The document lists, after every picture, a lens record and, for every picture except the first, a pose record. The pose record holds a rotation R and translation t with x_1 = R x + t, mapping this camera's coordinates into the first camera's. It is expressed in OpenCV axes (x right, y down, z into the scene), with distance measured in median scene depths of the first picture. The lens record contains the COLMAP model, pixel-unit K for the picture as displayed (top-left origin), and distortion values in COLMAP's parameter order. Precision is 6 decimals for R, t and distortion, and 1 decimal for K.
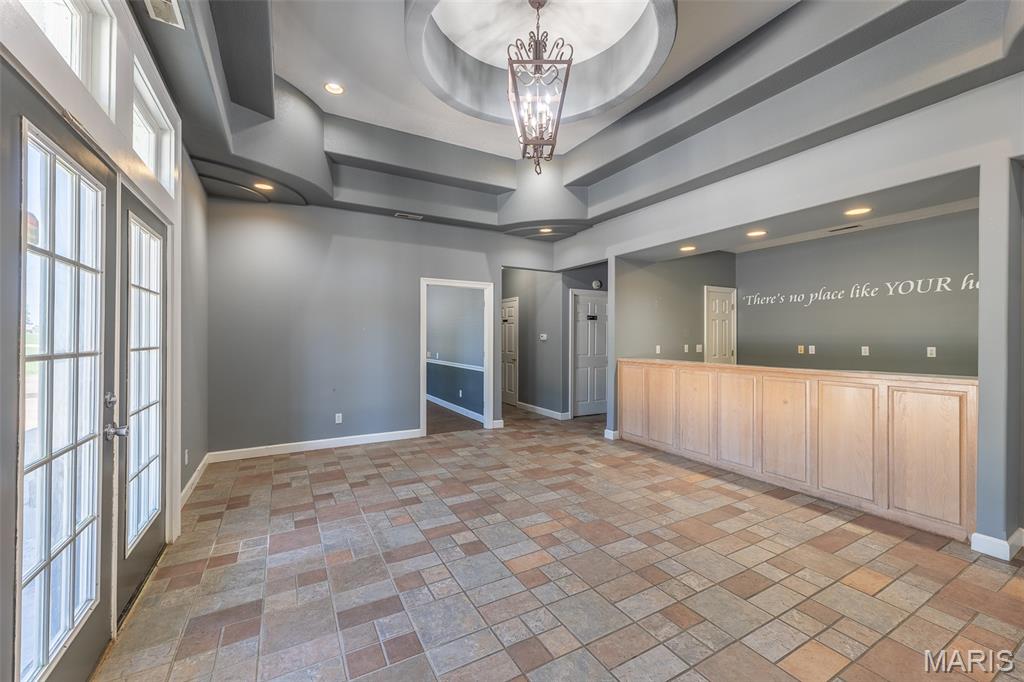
lens RADIAL K [[407.9, 0, 510.9], [0, 407.9, 338.5], [0, 0, 1]] dist [0.003847, 0.000300]
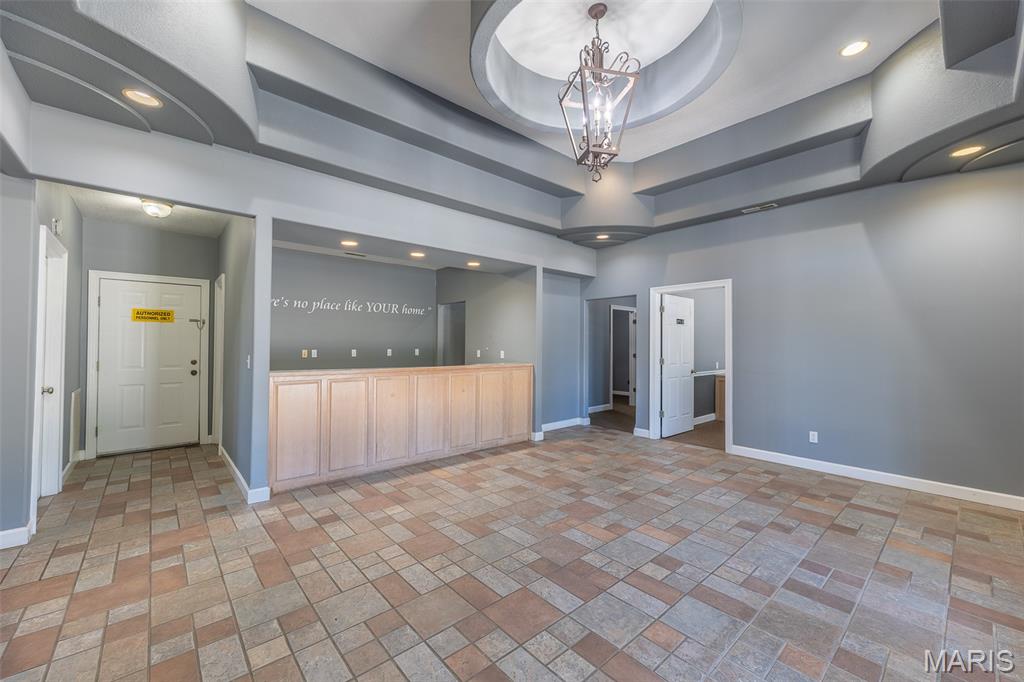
lens RADIAL K [[407.9, 0, 510.9], [0, 407.9, 338.5], [0, 0, 1]] dist [0.003847, 0.000300]
pose [[-0.207091, 0.010840, 0.978262, -0.713871], [-0.004068, 0.999920, -0.011941, -0.002622], [-0.978313, -0.006452, -0.207031, 1.158352]]
